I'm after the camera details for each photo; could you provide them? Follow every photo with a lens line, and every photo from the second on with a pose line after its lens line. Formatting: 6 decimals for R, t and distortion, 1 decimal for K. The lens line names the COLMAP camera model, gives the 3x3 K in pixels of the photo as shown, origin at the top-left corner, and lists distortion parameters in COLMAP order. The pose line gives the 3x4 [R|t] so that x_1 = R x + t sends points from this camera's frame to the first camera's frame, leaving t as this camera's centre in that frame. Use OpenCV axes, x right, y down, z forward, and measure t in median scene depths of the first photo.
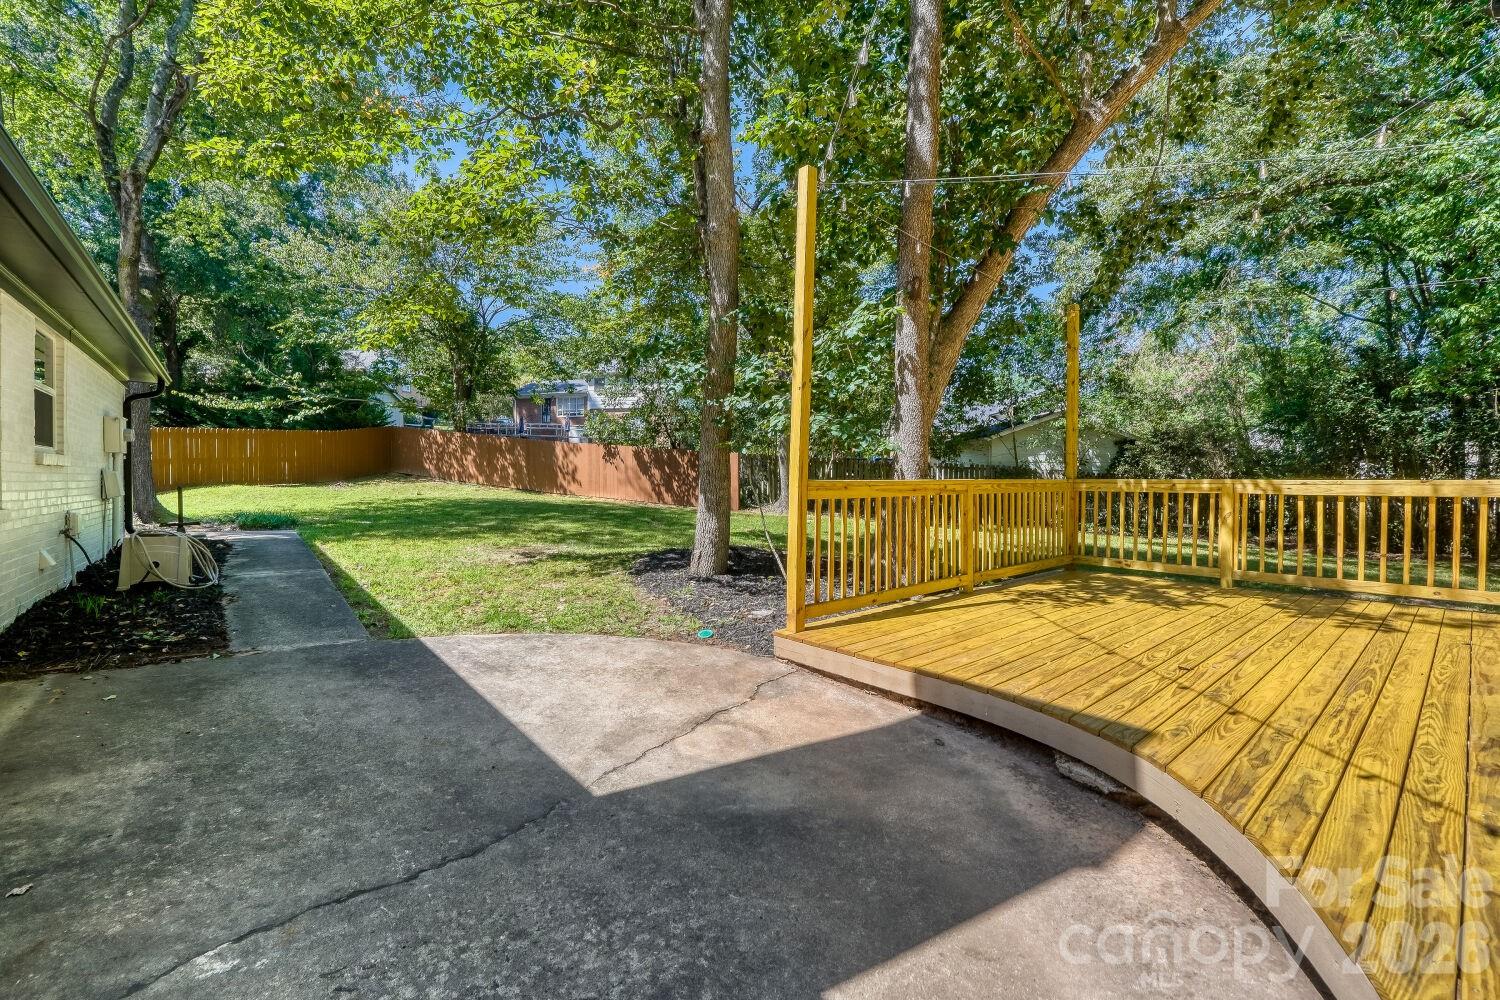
lens RADIAL K [[645.1, 0, 746.8], [0, 645.1, 481.3], [0, 0, 1]] dist [-0.020256, 0.011028]
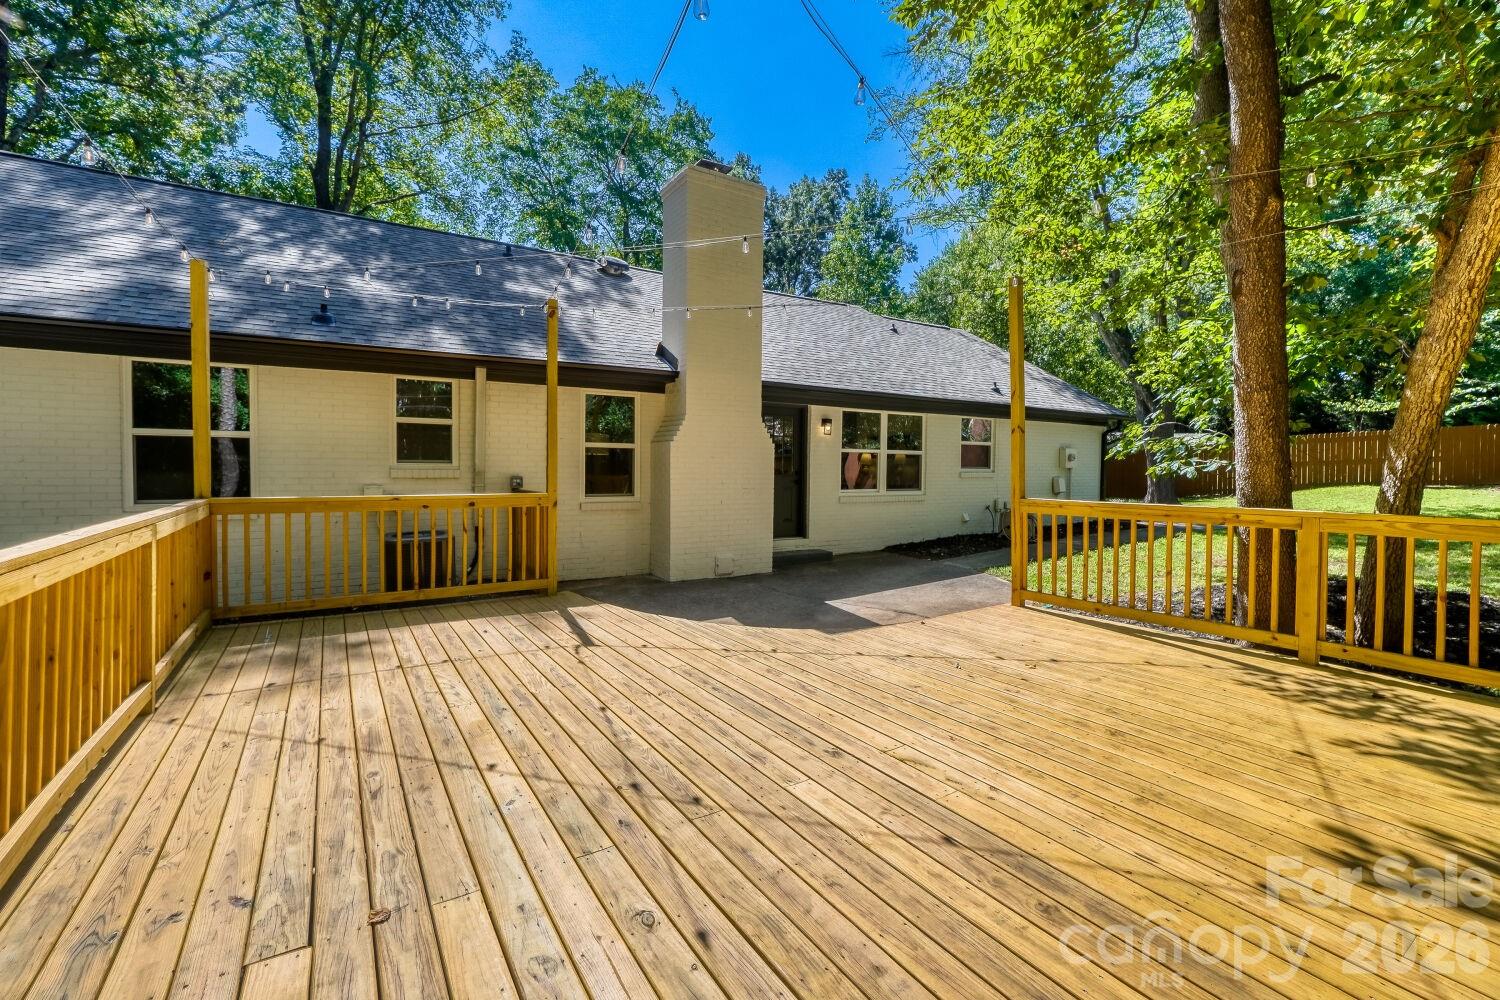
lens RADIAL K [[645.1, 0, 746.8], [0, 645.1, 481.3], [0, 0, 1]] dist [-0.020256, 0.011028]
pose [[-0.116761, 0.021171, -0.992934, 0.582832], [-0.010457, 0.999691, 0.022544, -0.024067], [0.993105, 0.013015, -0.116504, 0.222974]]
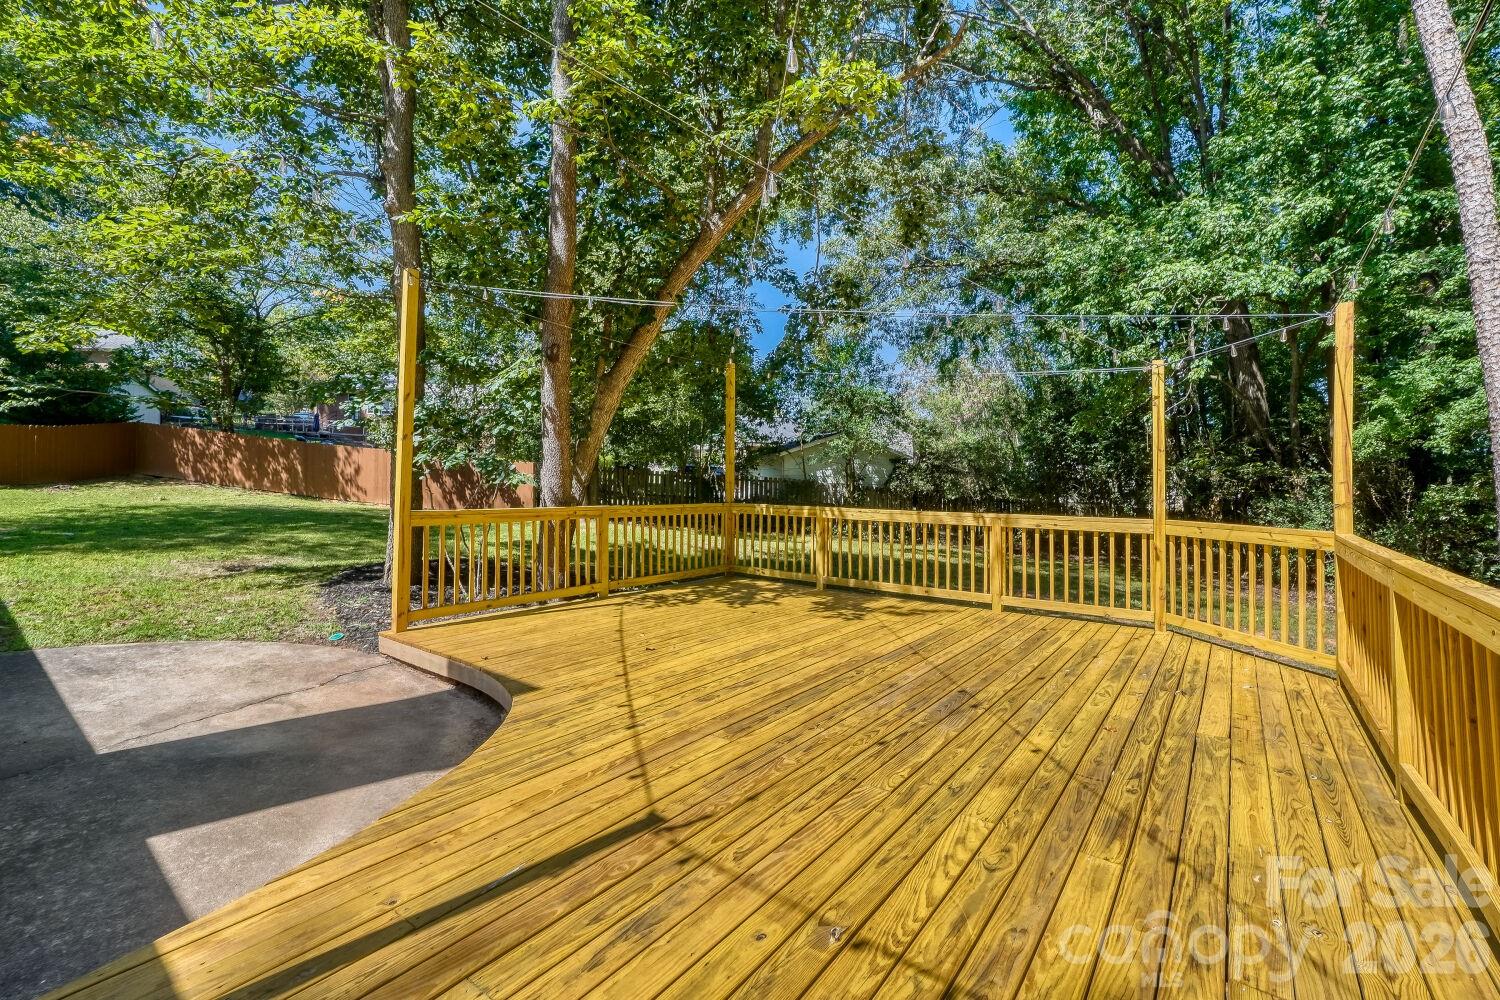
lens RADIAL K [[645.1, 0, 746.8], [0, 645.1, 481.3], [0, 0, 1]] dist [-0.020256, 0.011028]
pose [[0.974069, 0.019454, 0.225413, 0.170954], [-0.017940, 0.999801, -0.008765, -0.023630], [-0.225538, 0.004493, 0.974224, -0.141457]]
